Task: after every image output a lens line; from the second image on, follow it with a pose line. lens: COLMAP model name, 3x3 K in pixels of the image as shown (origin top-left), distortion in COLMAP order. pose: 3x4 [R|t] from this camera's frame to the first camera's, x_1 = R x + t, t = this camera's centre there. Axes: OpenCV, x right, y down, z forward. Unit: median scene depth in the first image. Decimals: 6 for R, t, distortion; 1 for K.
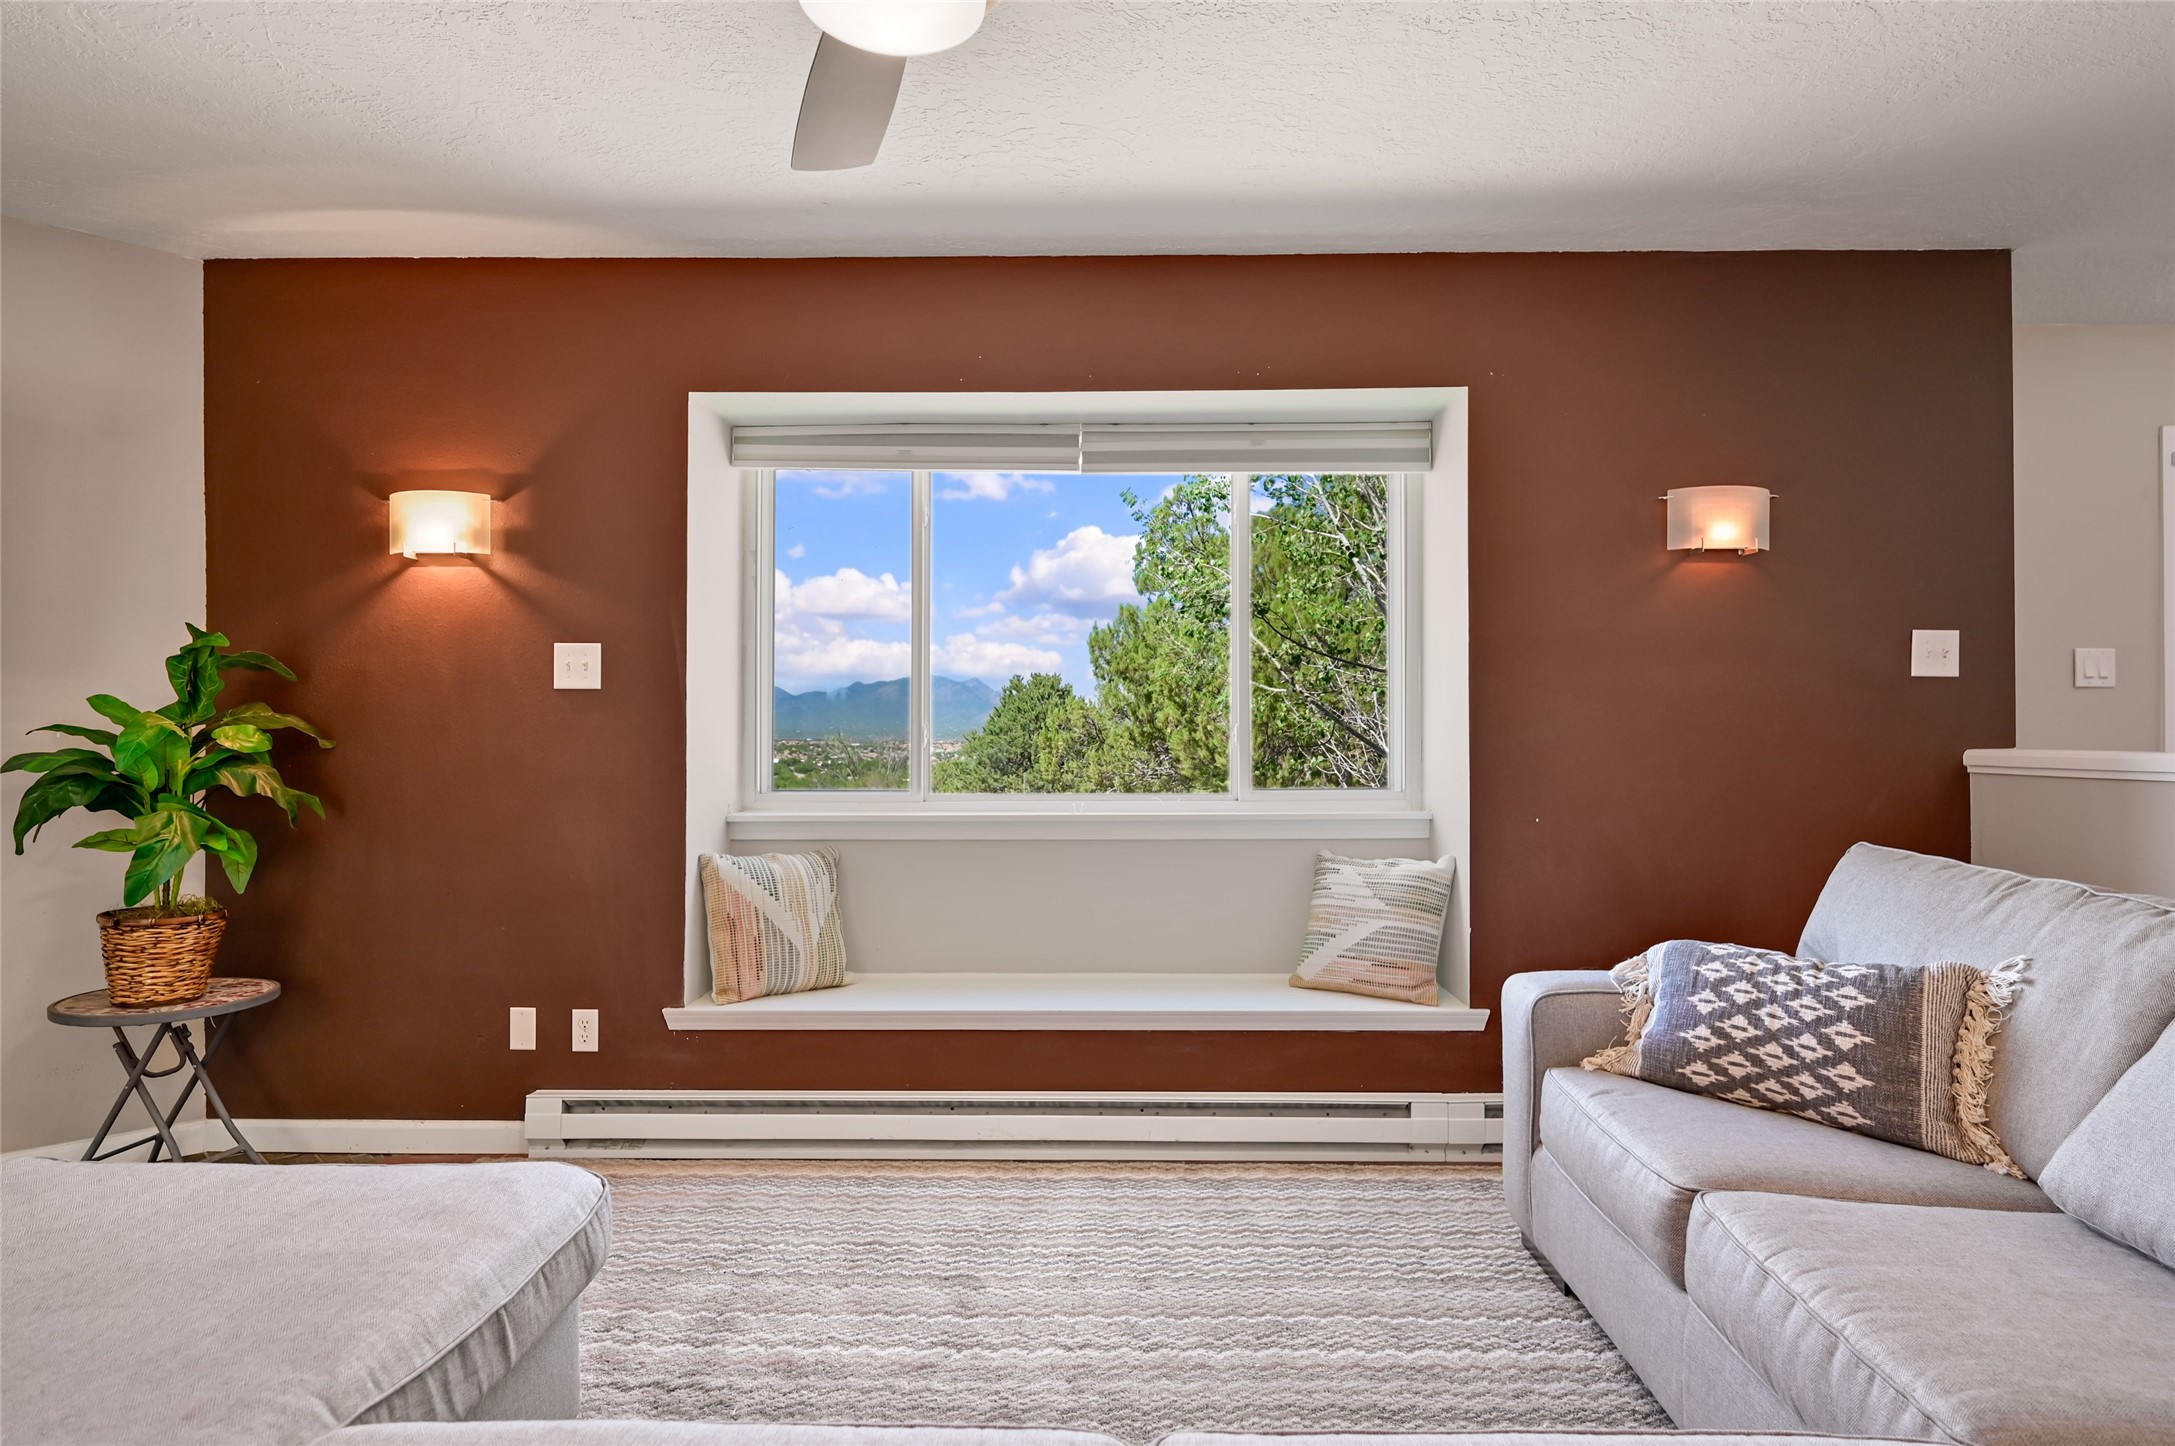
lens RADIAL K [[1221.1, 0, 1255.9], [0, 1221.1, 726.8], [0, 0, 1]] dist [-0.005315, -0.002920]
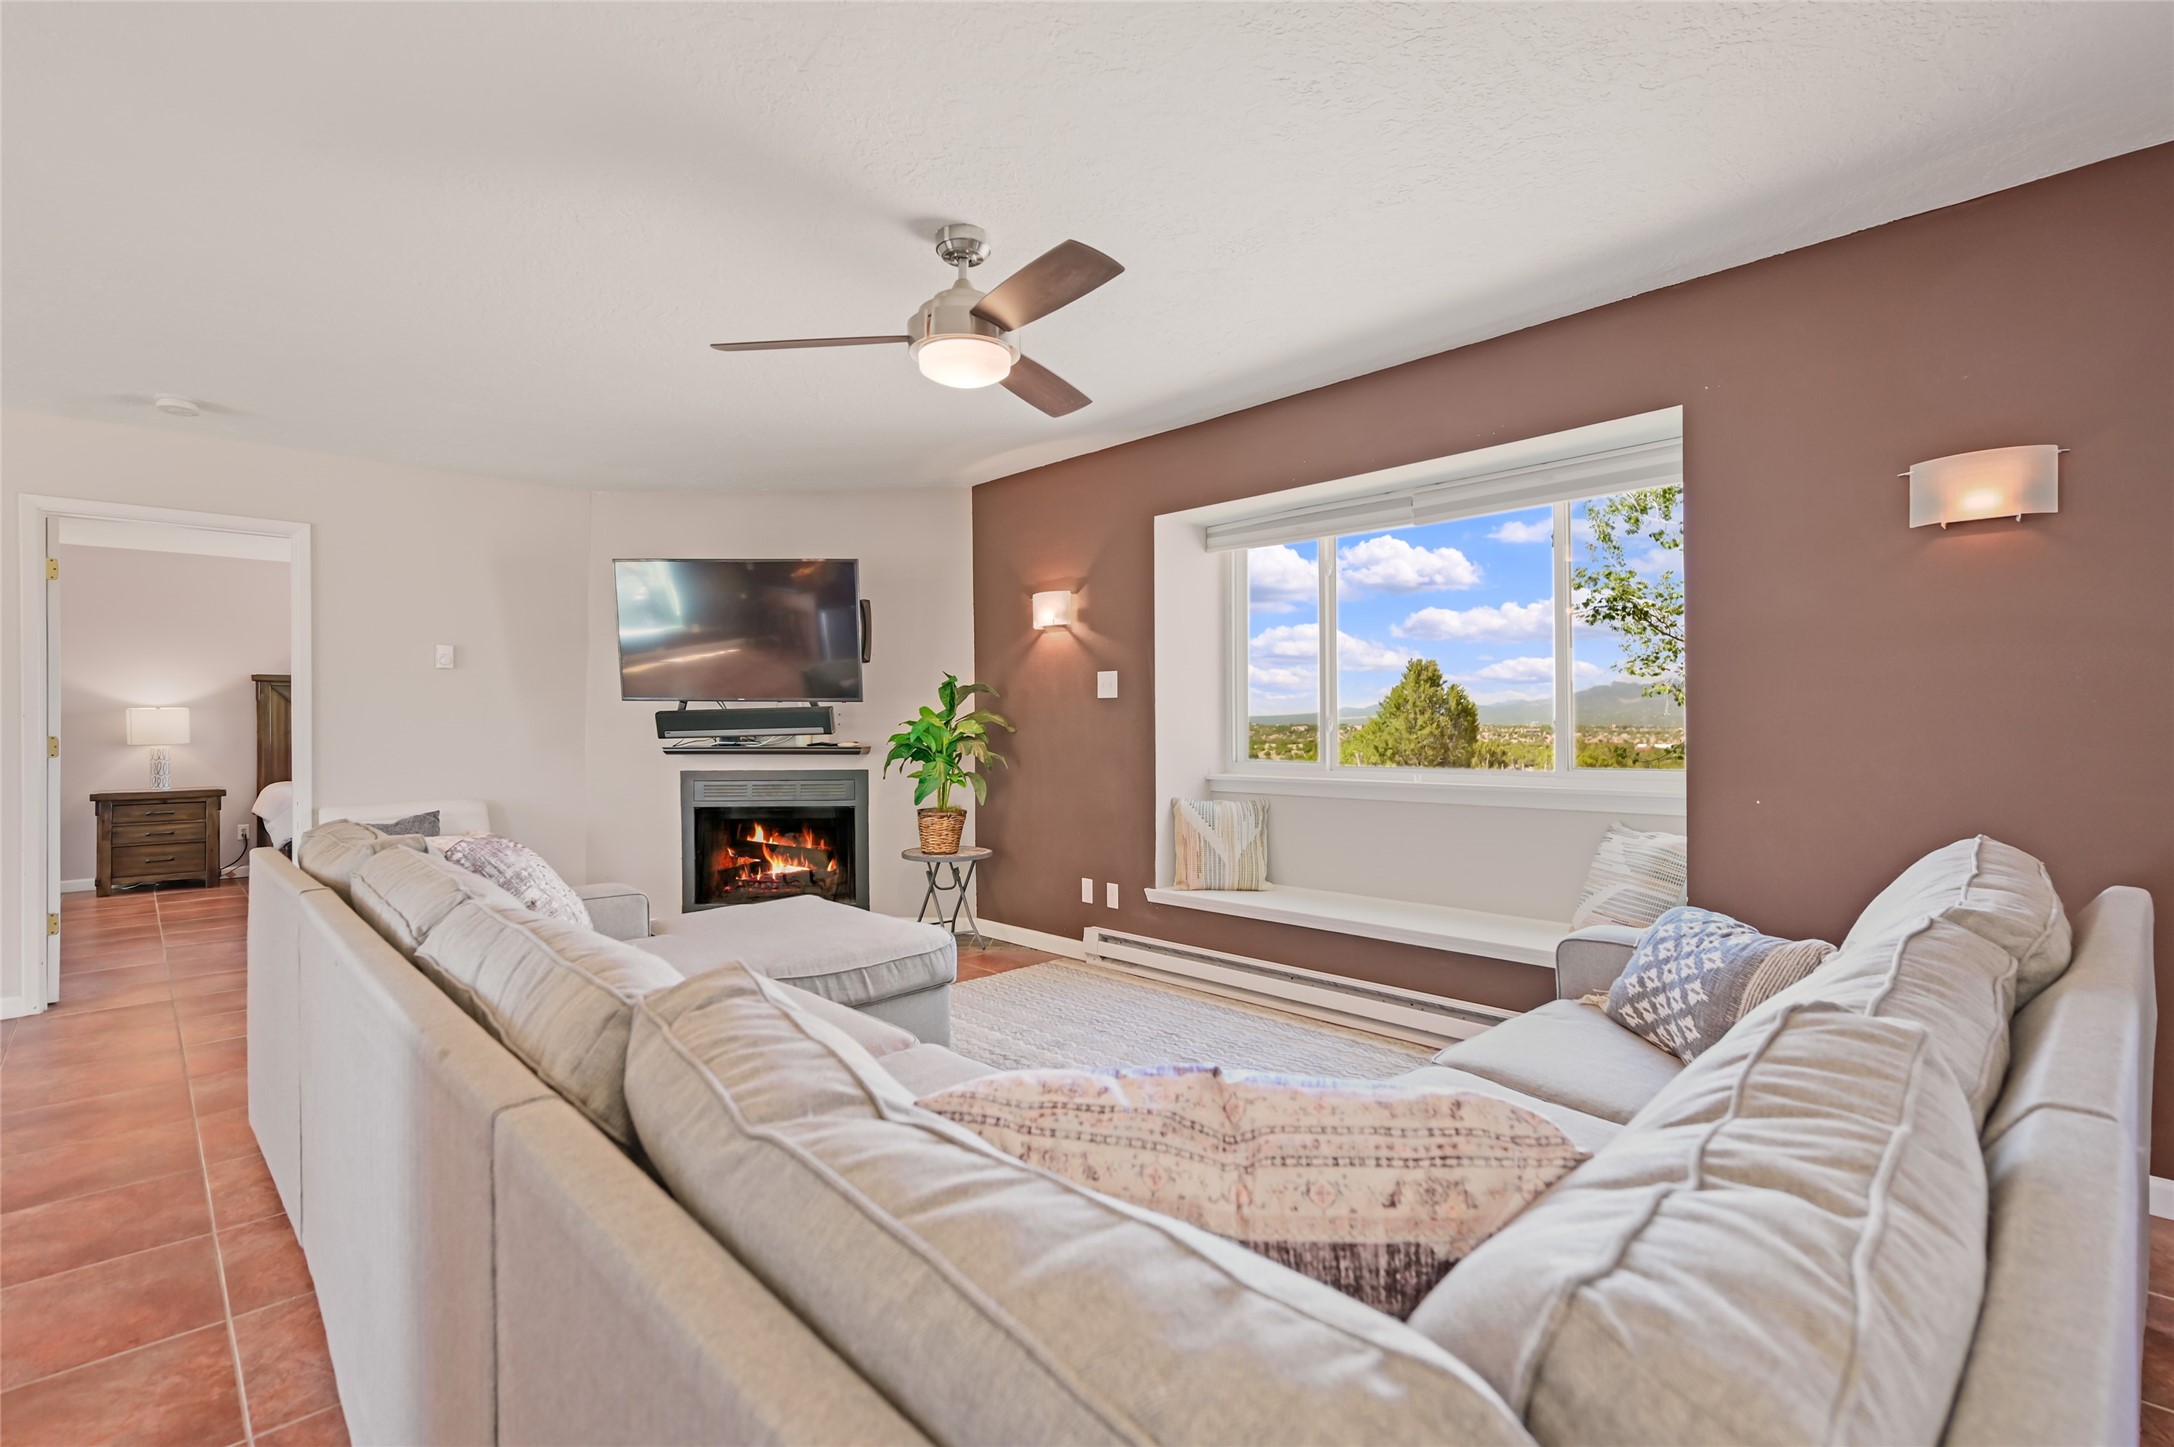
lens RADIAL K [[1003.8, 0, 1087.0], [0, 1003.8, 723.5], [0, 0, 1]] dist [0.000136, -0.000107]
pose [[0.698748, -0.004537, -0.715353, 0.442514], [0.009145, 0.999955, 0.002590, 0.001125], [0.715309, -0.008352, 0.698758, -0.017406]]
